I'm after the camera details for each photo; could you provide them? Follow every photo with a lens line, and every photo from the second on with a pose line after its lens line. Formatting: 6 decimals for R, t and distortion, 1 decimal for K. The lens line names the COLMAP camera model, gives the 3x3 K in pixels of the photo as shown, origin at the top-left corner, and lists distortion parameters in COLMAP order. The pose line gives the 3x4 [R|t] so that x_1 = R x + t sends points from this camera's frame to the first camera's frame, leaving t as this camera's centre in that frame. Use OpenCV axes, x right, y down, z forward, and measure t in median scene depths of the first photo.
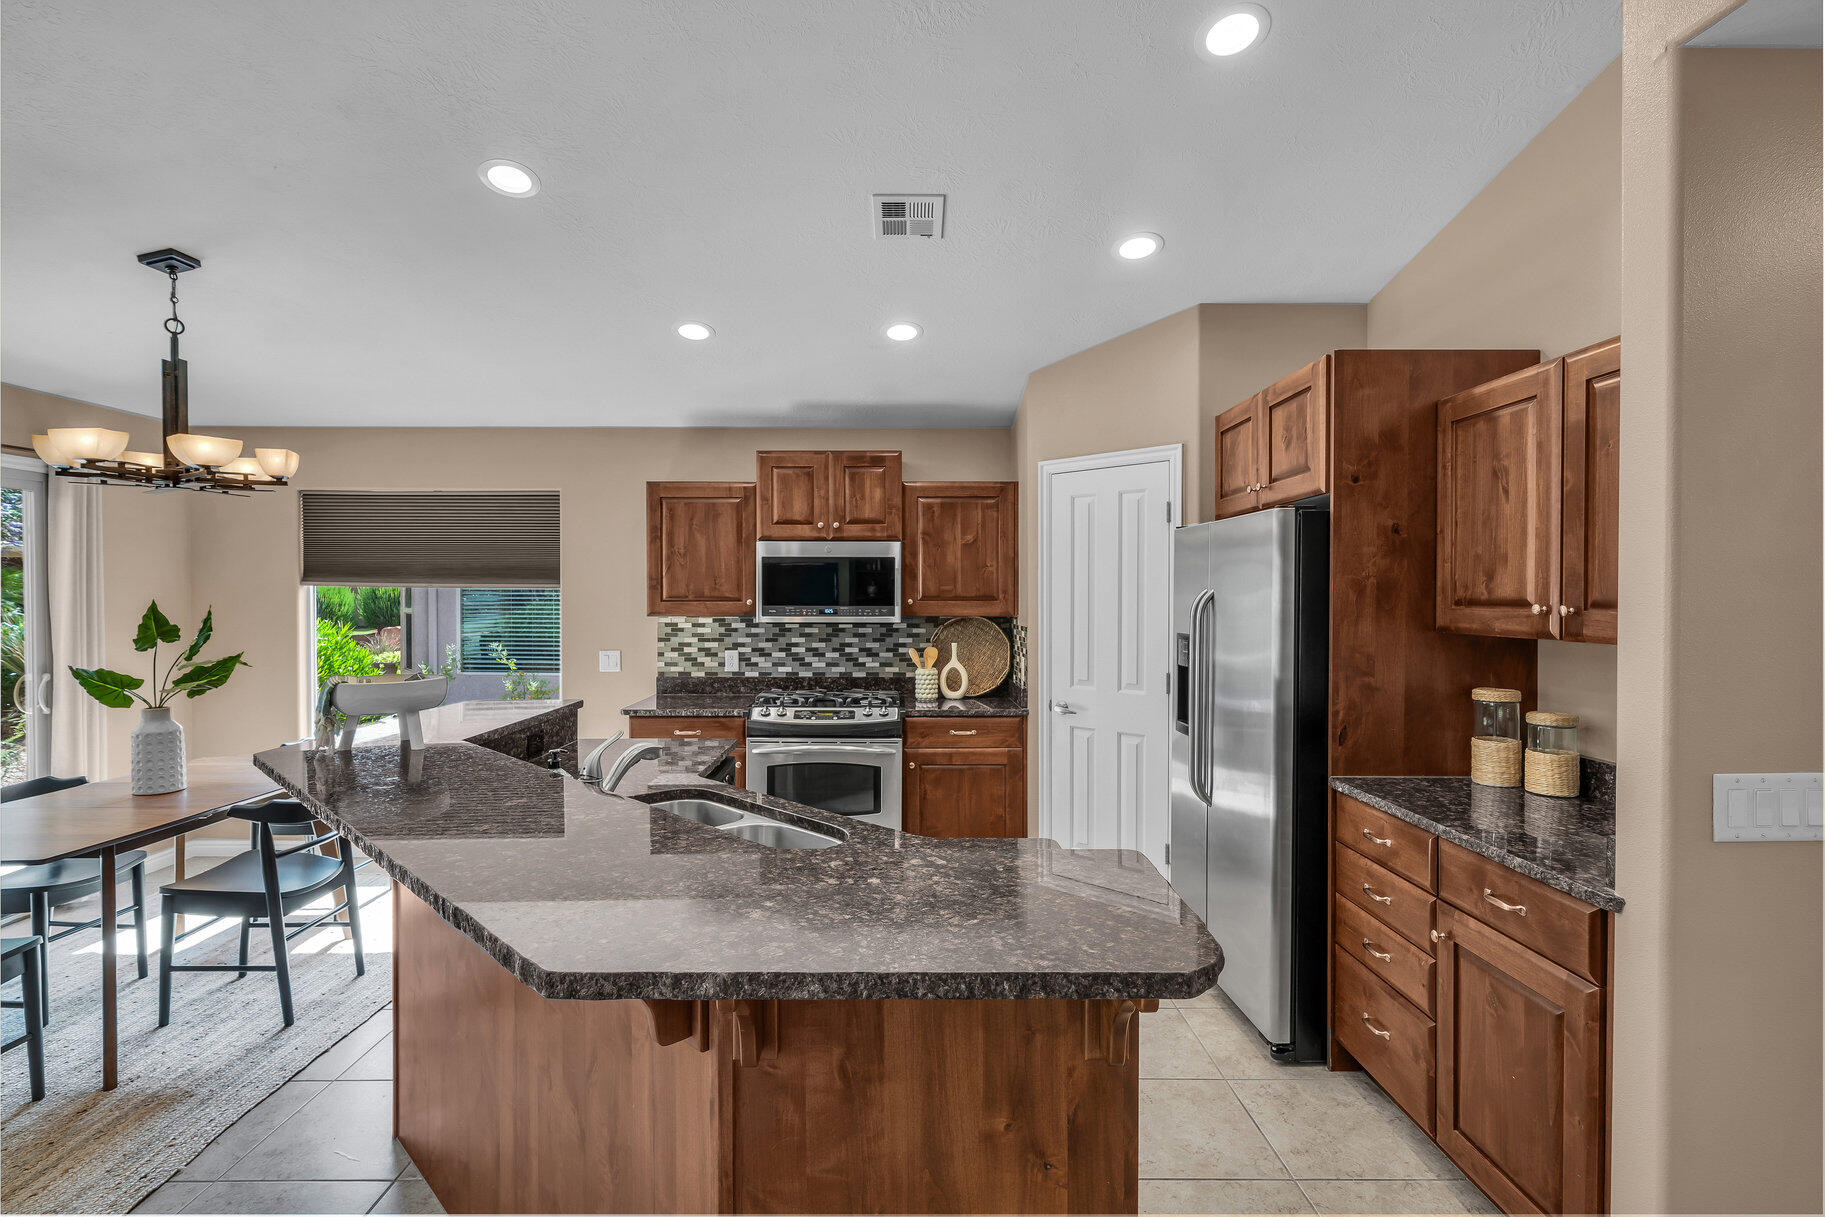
lens RADIAL K [[859.7, 0, 900.3], [0, 859.7, 606.5], [0, 0, 1]] dist [-0.001726, 0.000938]
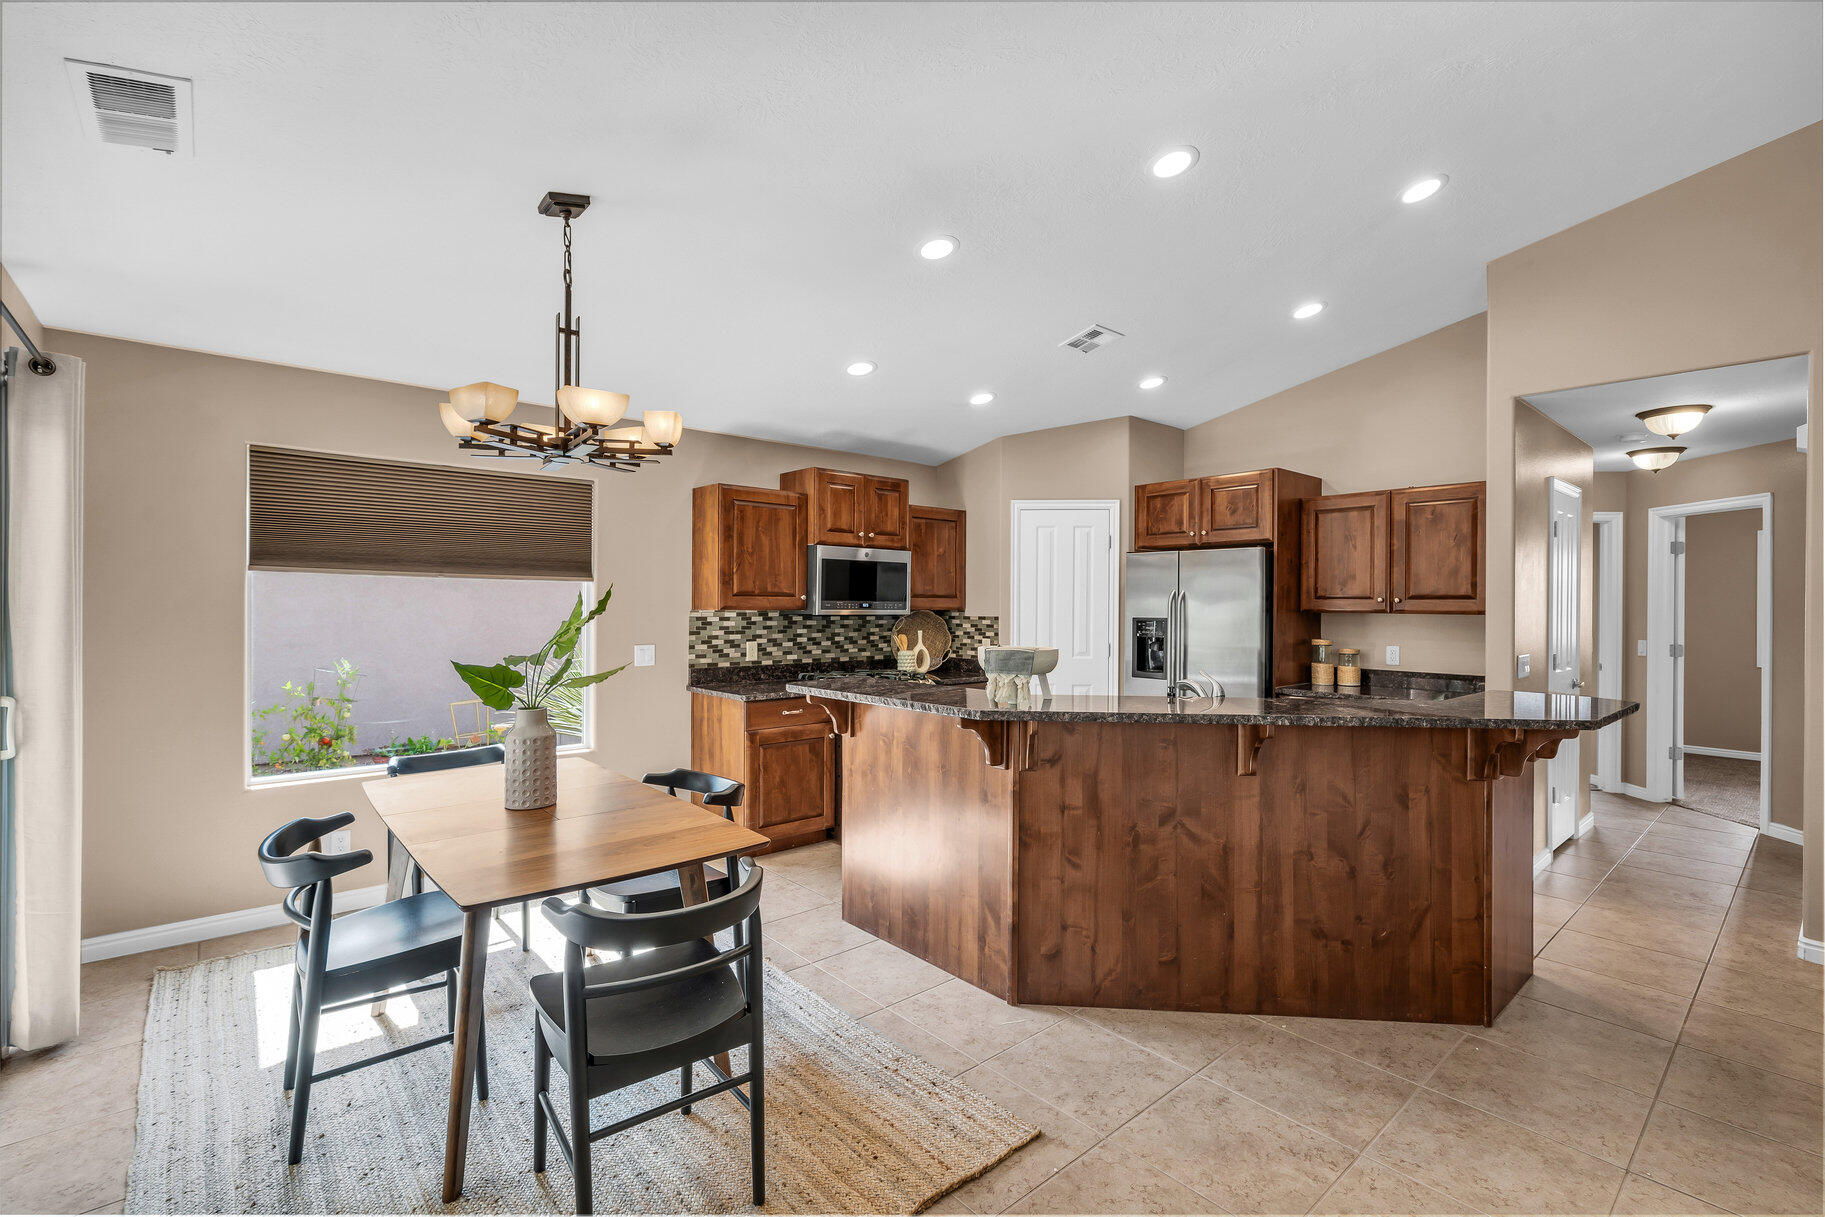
lens RADIAL K [[807.8, 0, 898.3], [0, 807.8, 605.1], [0, 0, 1]] dist [0.001931, -0.000467]
pose [[0.762745, 0.002853, 0.646694, -0.785386], [0.003387, 0.999959, -0.008407, 0.014881], [-0.646691, 0.008603, 0.762704, 0.096061]]
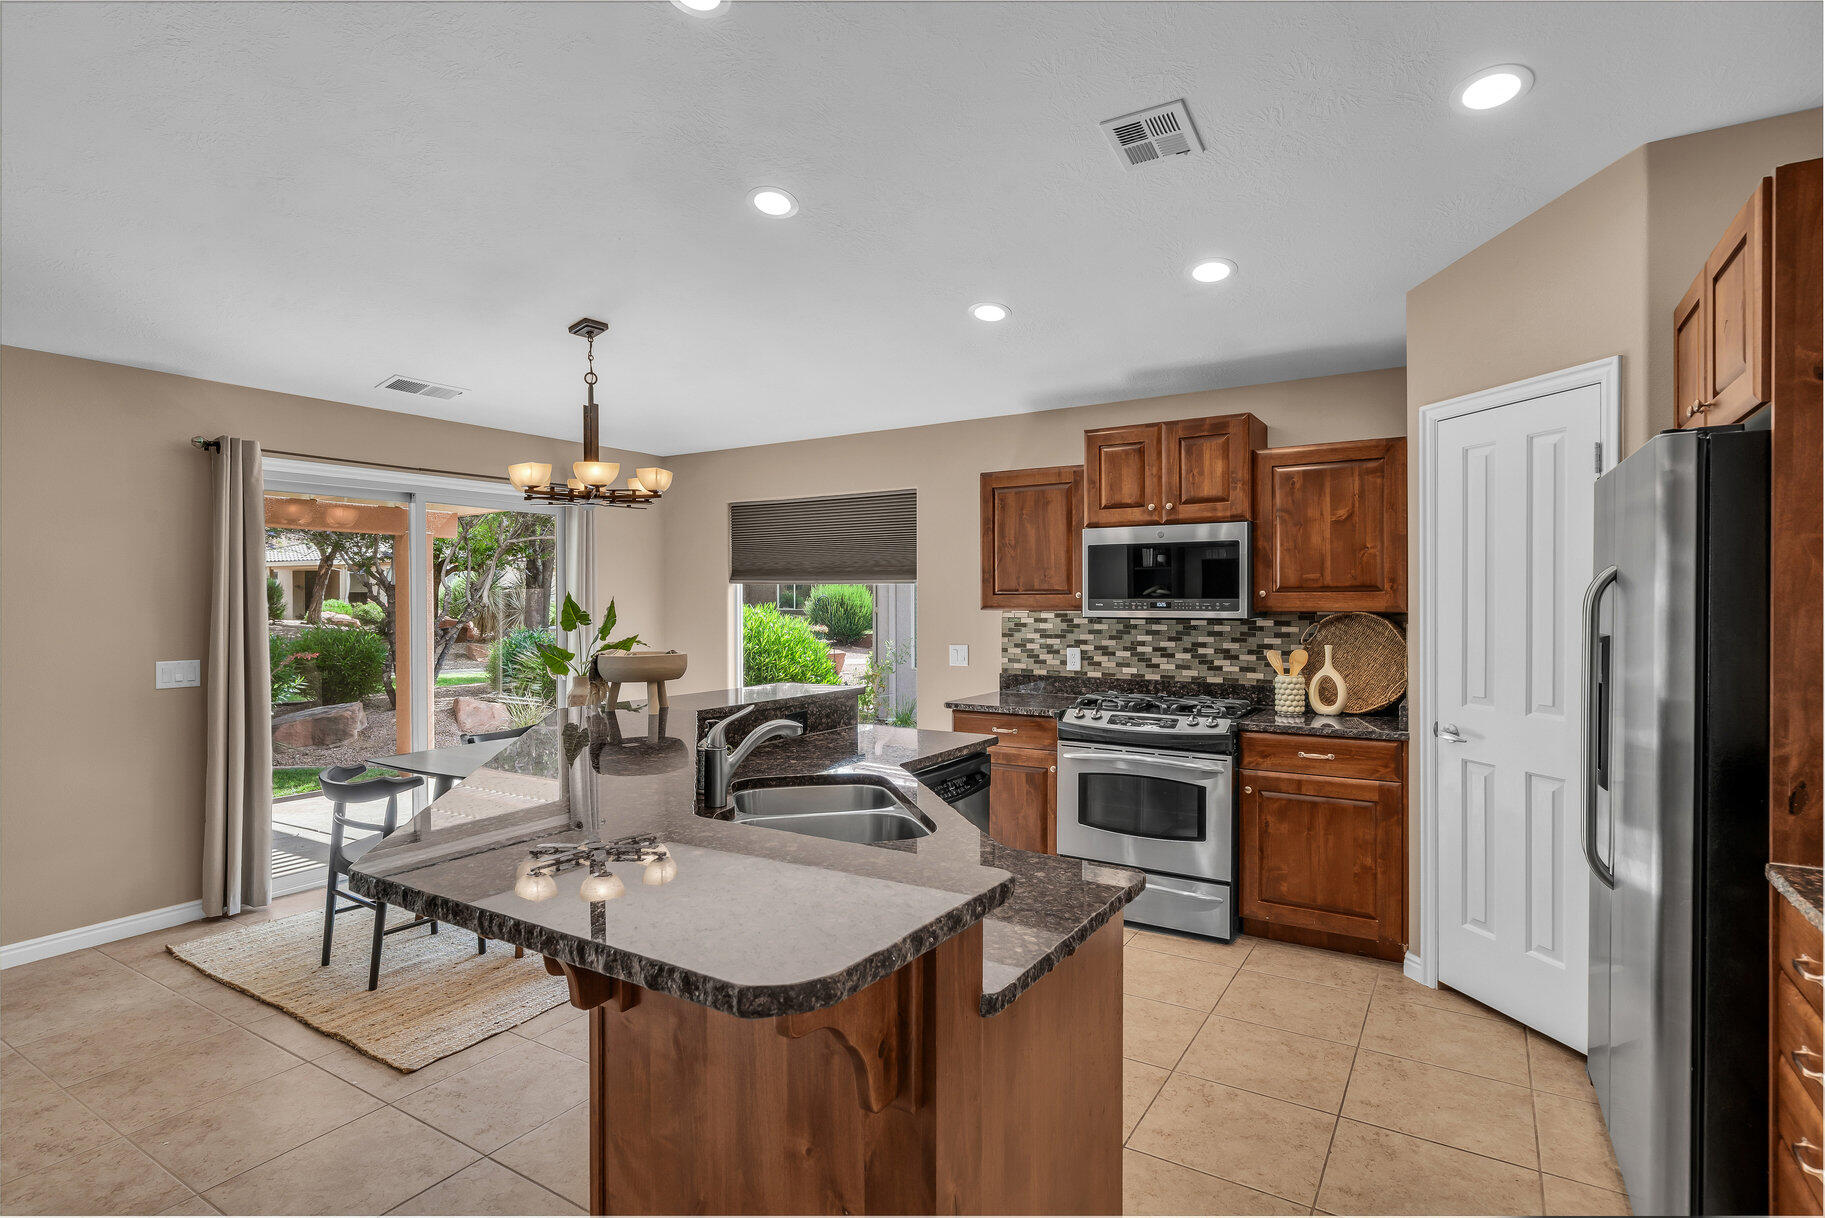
lens RADIAL K [[918.0, 0, 899.6], [0, 918.0, 606.7], [0, 0, 1]] dist [-0.002459, -0.000039]
pose [[0.842900, 0.001530, -0.538069, 0.194844], [-0.004164, 0.999985, -0.003680, 0.012033], [0.538055, 0.005342, 0.842893, 0.067228]]
